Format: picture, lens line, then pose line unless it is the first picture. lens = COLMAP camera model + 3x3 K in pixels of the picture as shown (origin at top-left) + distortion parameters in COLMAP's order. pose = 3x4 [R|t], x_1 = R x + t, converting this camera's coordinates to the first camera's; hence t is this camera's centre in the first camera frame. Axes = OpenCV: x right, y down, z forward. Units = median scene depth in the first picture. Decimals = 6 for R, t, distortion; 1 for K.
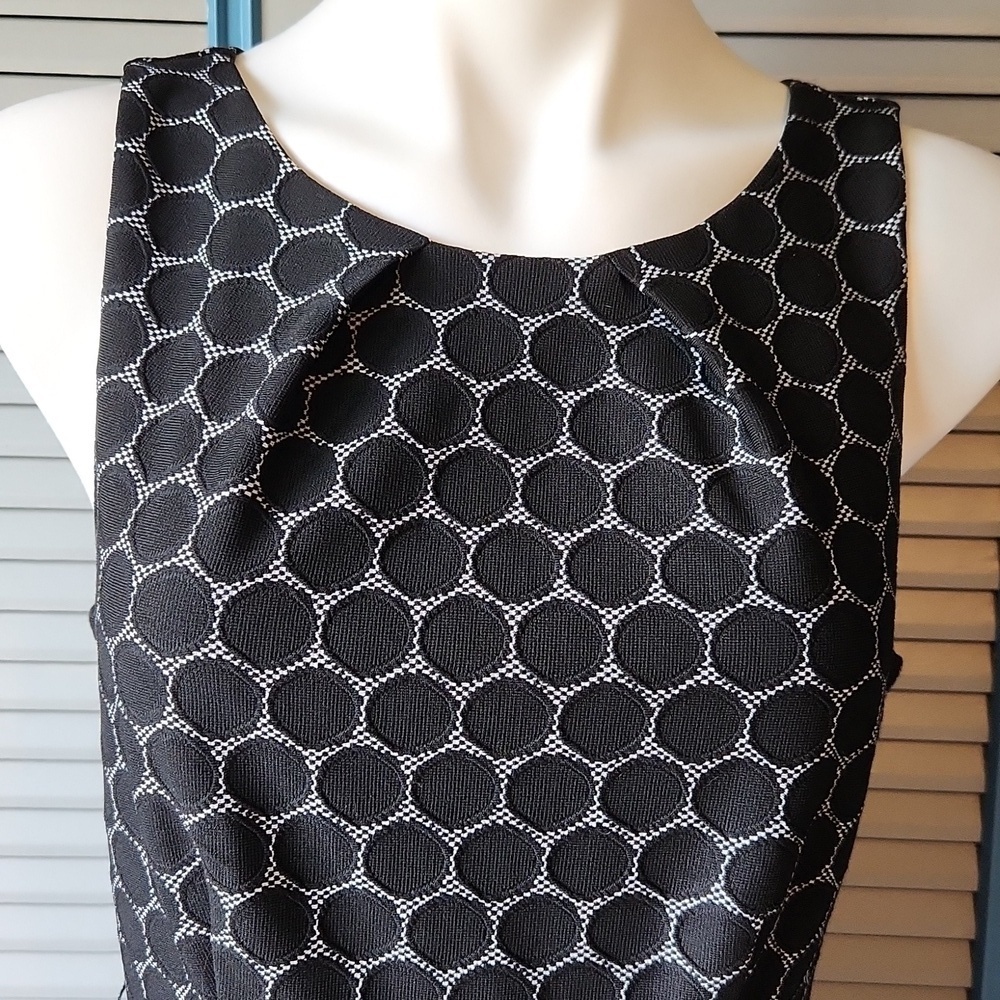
lens RADIAL K [[1482.1, 0, 499.2], [0, 1482.1, 502.7], [0, 0, 1]] dist [0.052097, 0.000000]
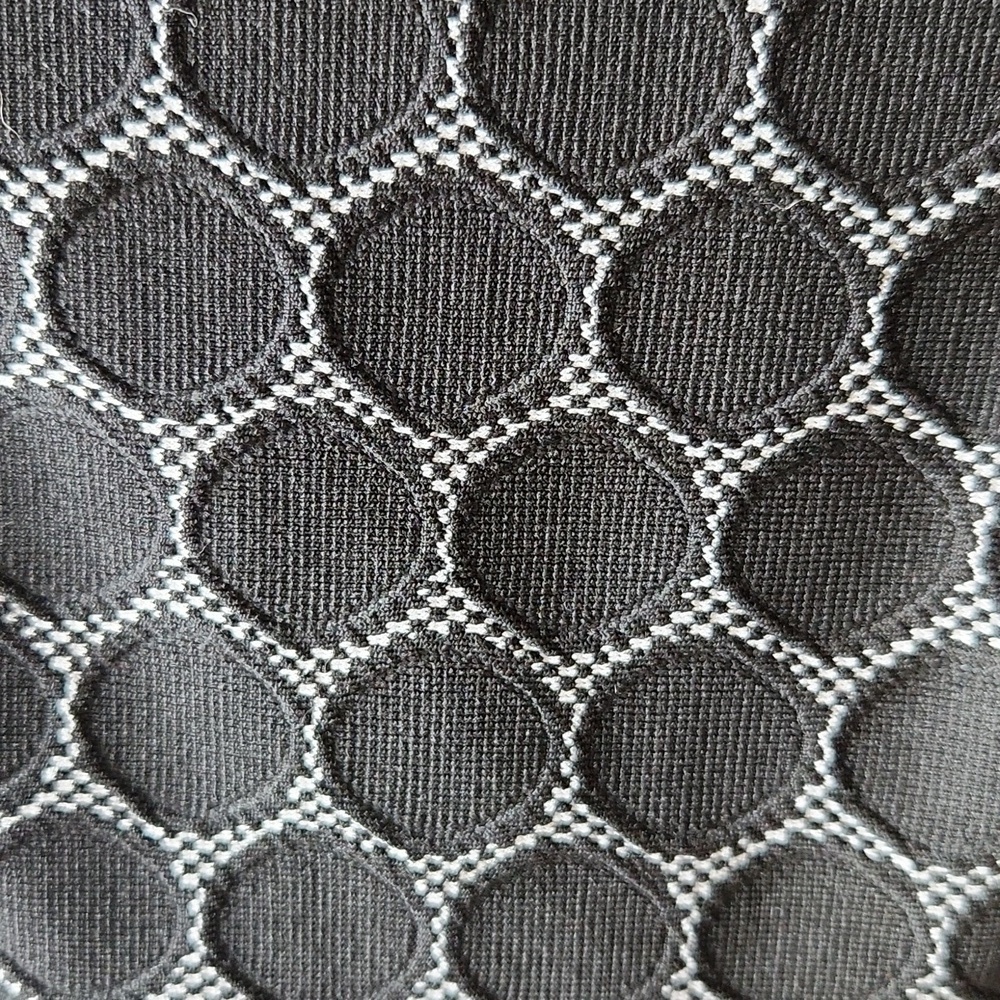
lens RADIAL K [[1482.1, 0, 487.0], [0, 1482.1, 527.4], [0, 0, 1]] dist [0.052097, 0.000000]
pose [[0.995401, 0.003260, -0.095736, 0.038504], [-0.003788, 0.999979, -0.005326, 0.288818], [0.095716, 0.005664, 0.995393, 0.665370]]
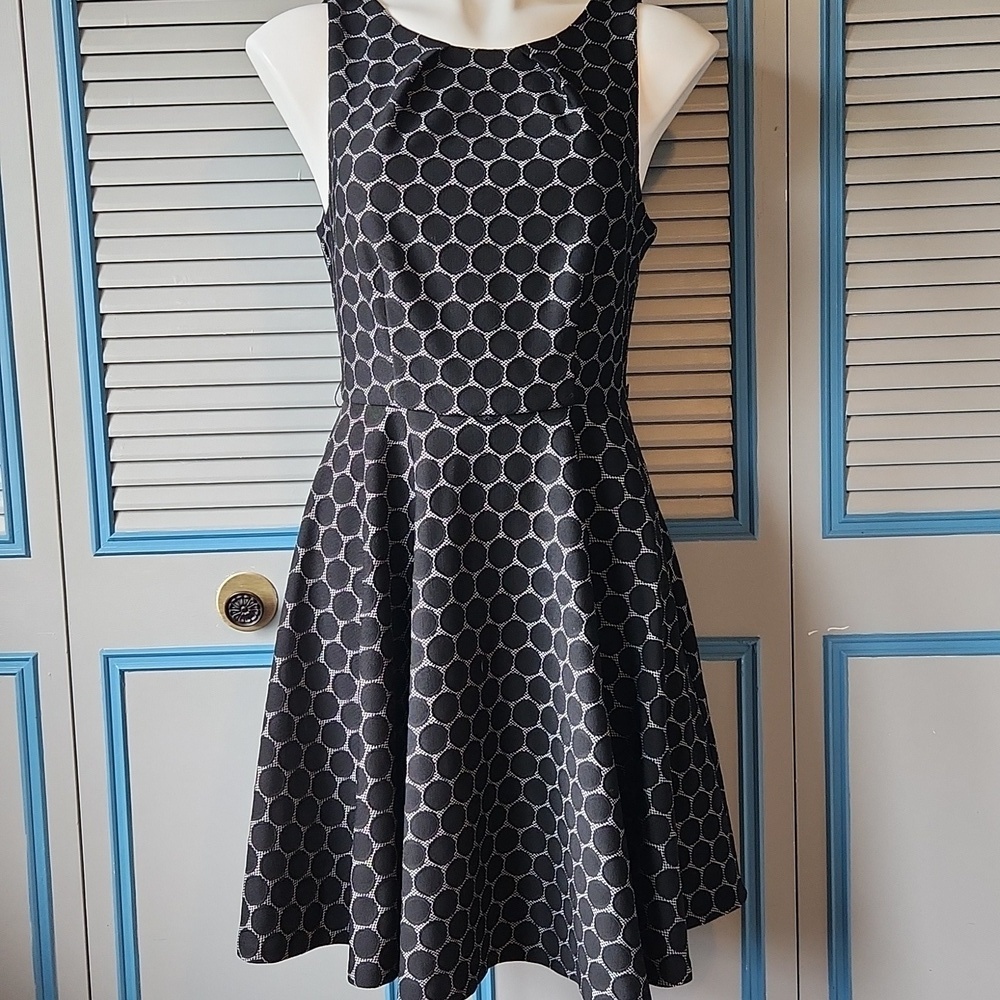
lens RADIAL K [[1482.1, 0, 495.3], [0, 1482.1, 550.8], [0, 0, 1]] dist [0.052097, 0.000000]
pose [[0.998385, -0.052299, -0.022202, 0.047473], [0.051619, 0.998212, -0.030144, 0.858340], [0.023739, 0.028949, 0.999299, -1.735838]]
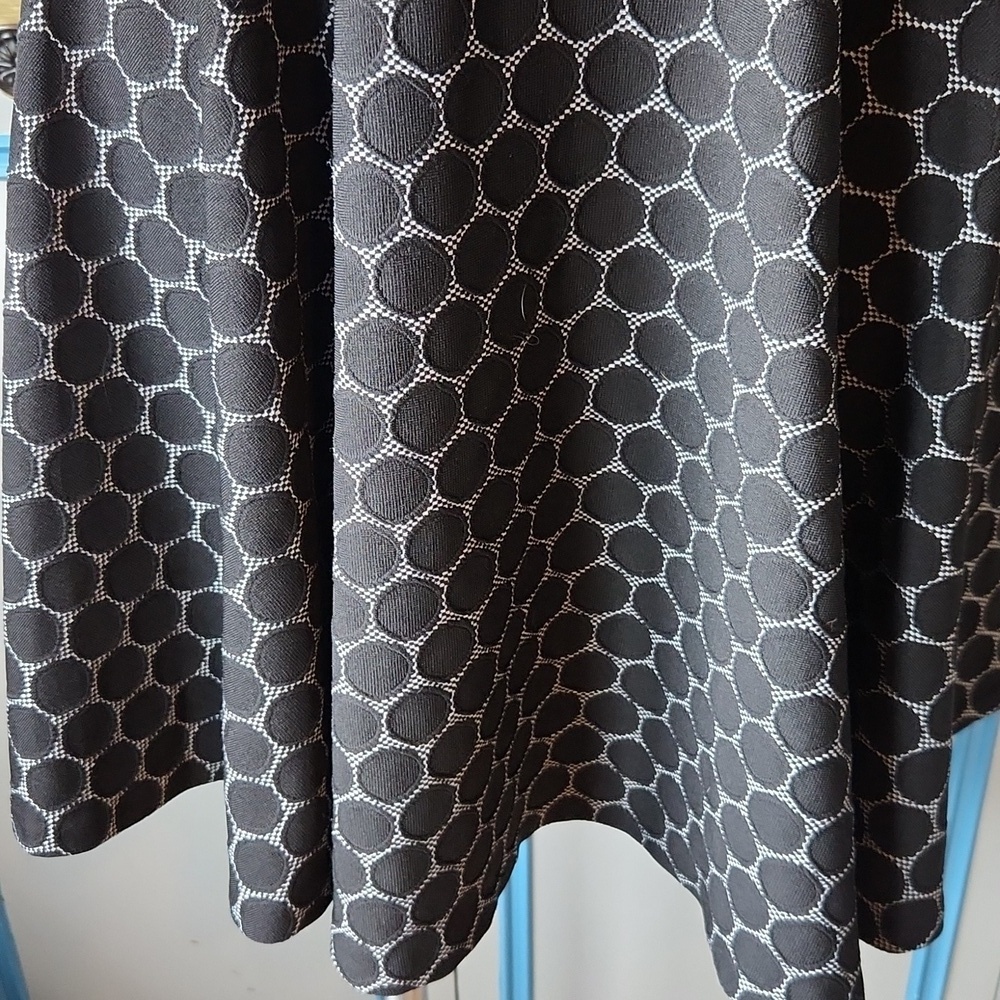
lens RADIAL K [[1482.1, 0, 482.4], [0, 1482.1, 501.2], [0, 0, 1]] dist [0.052097, 0.000000]
pose [[0.997456, -0.009674, -0.070622, -0.006960], [0.035192, 0.928421, 0.369859, 0.716574], [0.061989, -0.371403, 0.926400, 0.066648]]
